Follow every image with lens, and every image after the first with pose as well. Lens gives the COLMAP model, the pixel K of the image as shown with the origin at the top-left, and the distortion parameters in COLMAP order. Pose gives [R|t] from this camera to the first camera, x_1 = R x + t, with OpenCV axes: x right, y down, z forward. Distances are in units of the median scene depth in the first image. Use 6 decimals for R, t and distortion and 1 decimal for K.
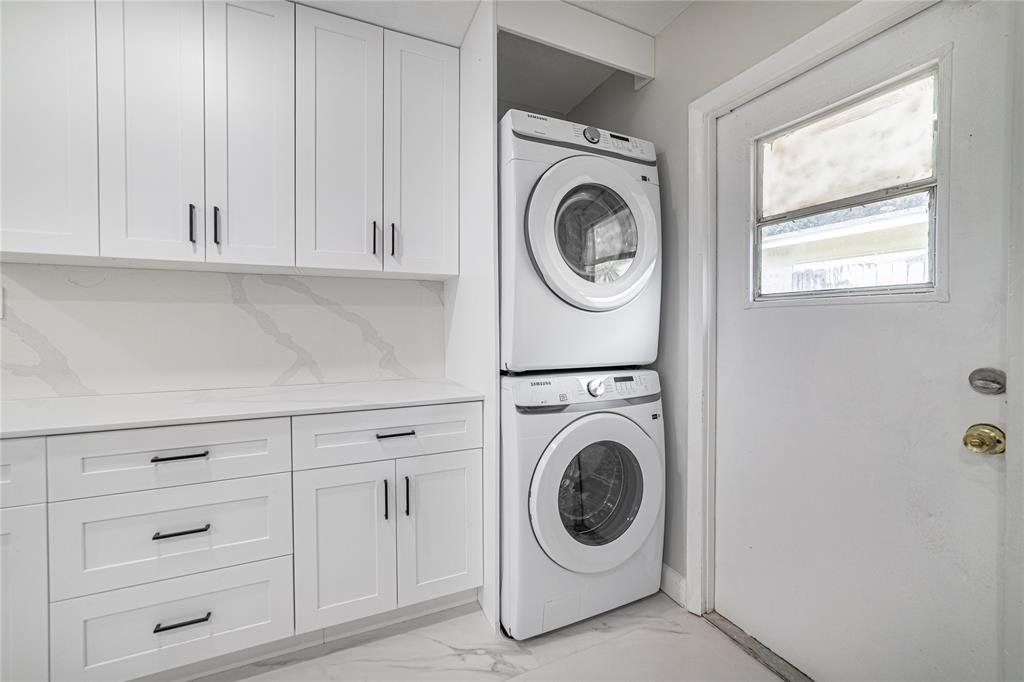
lens RADIAL K [[401.5, 0, 514.5], [0, 401.5, 329.5], [0, 0, 1]] dist [-0.001068, 0.000363]
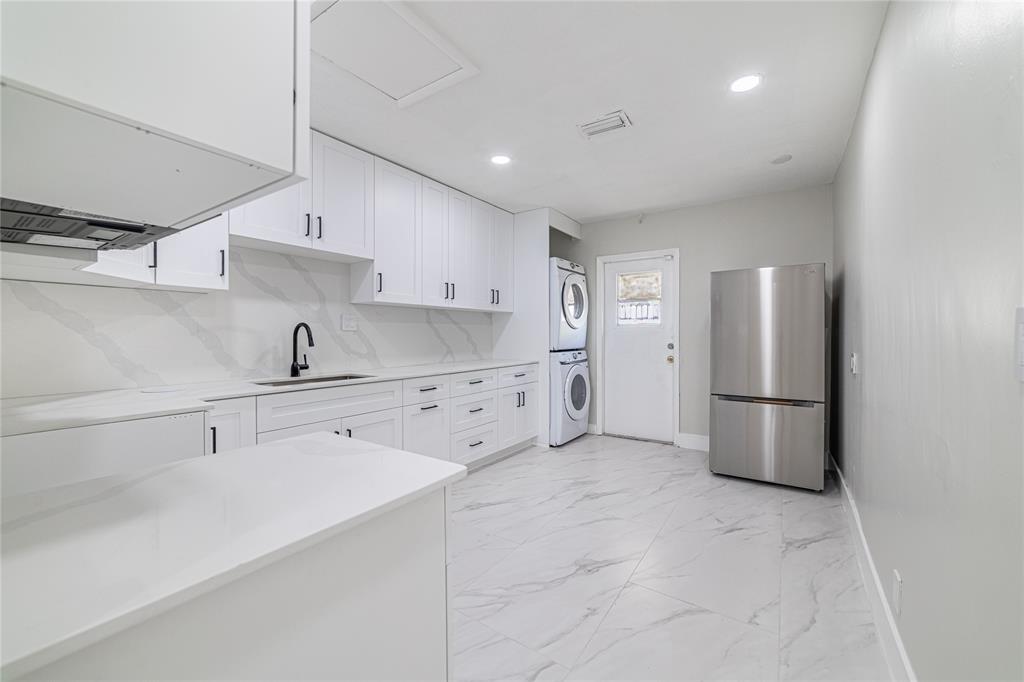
lens RADIAL K [[401.5, 0, 514.5], [0, 401.5, 329.5], [0, 0, 1]] dist [-0.001068, 0.000363]
pose [[0.853487, 0.004285, 0.521097, -1.610037], [0.007438, 0.999764, -0.020403, 0.014342], [-0.521062, 0.021289, 0.853254, -1.168501]]
